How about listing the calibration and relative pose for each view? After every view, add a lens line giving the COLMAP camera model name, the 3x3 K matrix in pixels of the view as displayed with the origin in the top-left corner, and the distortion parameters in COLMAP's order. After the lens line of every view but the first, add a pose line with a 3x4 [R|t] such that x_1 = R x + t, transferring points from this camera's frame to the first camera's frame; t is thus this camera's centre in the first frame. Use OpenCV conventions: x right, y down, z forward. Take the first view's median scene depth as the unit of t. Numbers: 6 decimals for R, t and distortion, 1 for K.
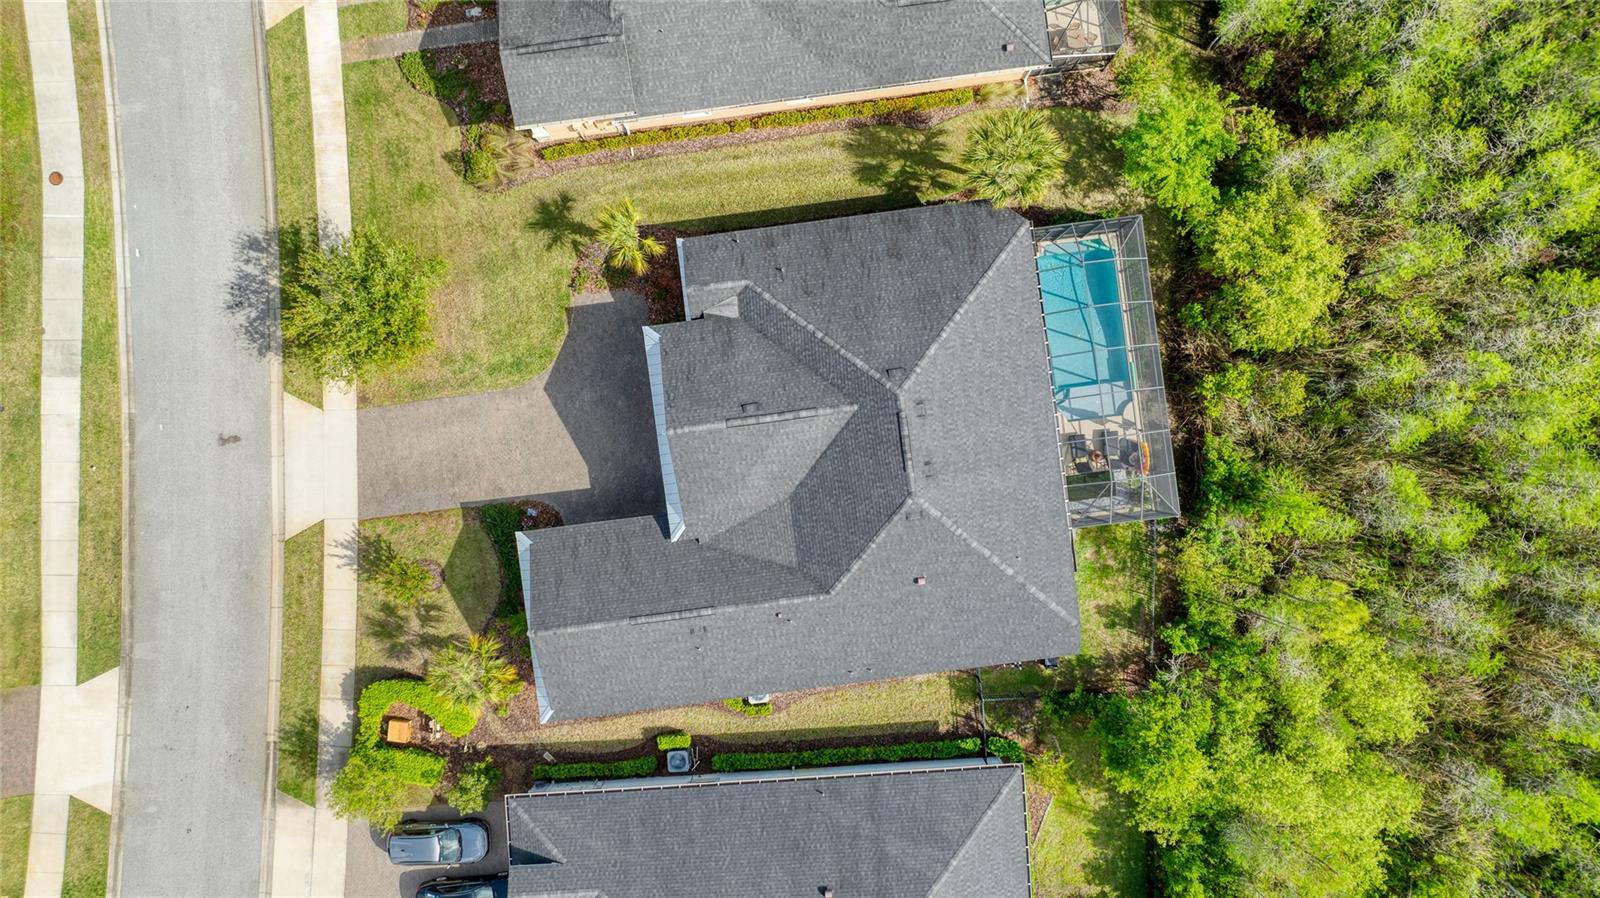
lens RADIAL K [[1139.5, 0, 800.0], [0, 1139.5, 449.0], [0, 0, 1]] dist [-0.051432, 0.057696]
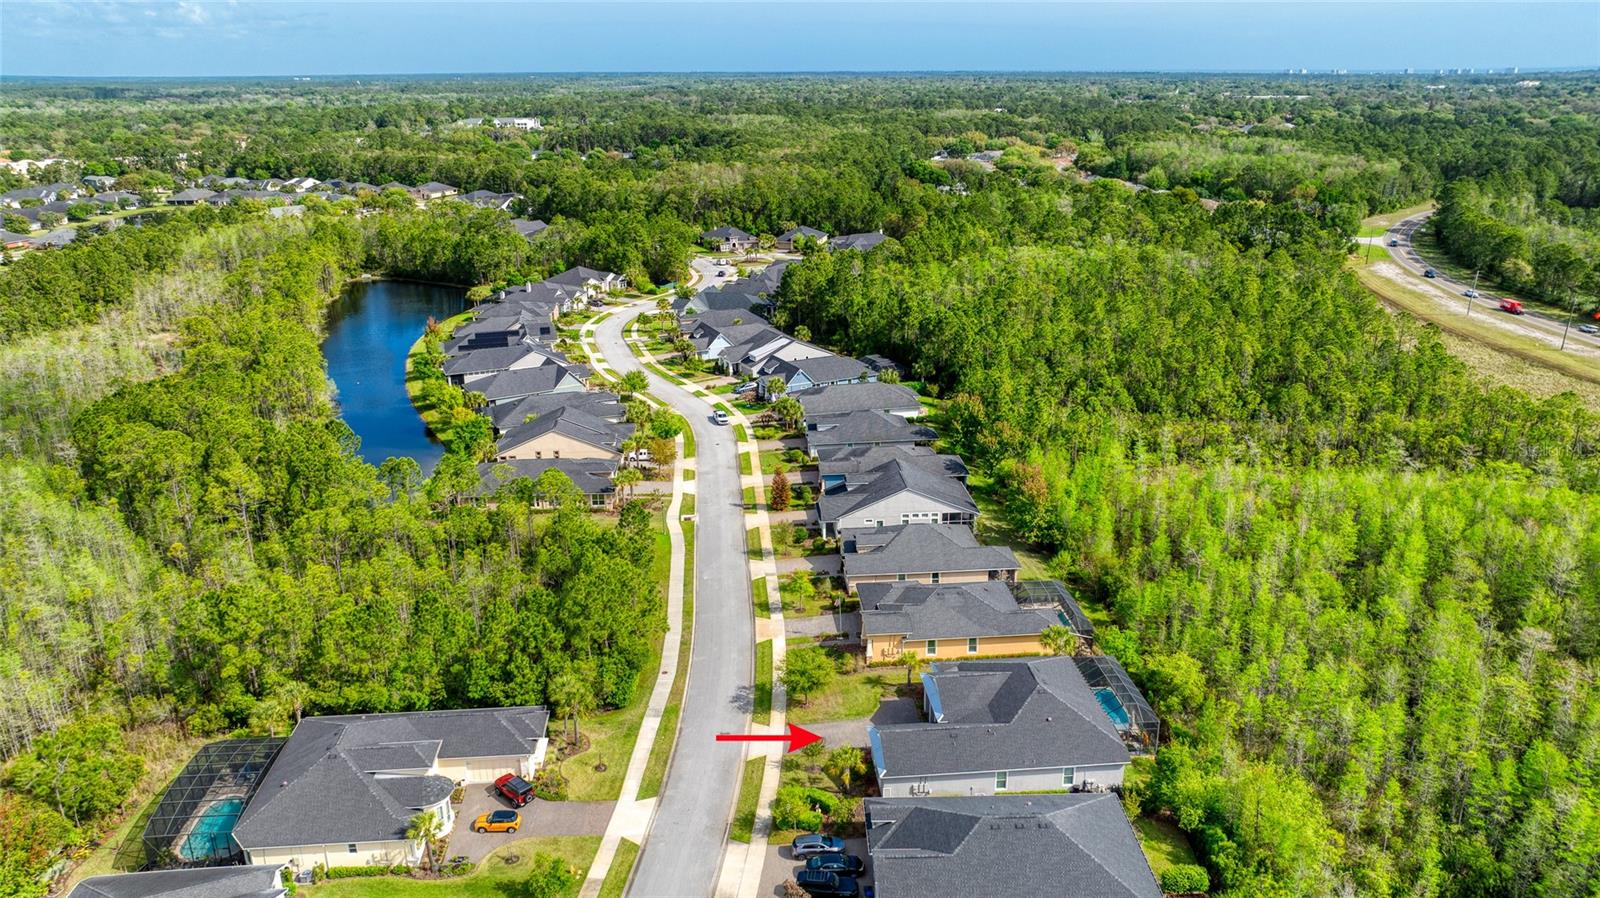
lens RADIAL K [[1139.5, 0, 800.0], [0, 1139.5, 449.0], [0, 0, 1]] dist [-0.051432, 0.057696]
pose [[0.998985, 0.008171, -0.044286, -0.267781], [-0.044564, 0.320921, -0.946057, 1.899385], [0.006482, 0.947071, 0.320959, -0.232262]]
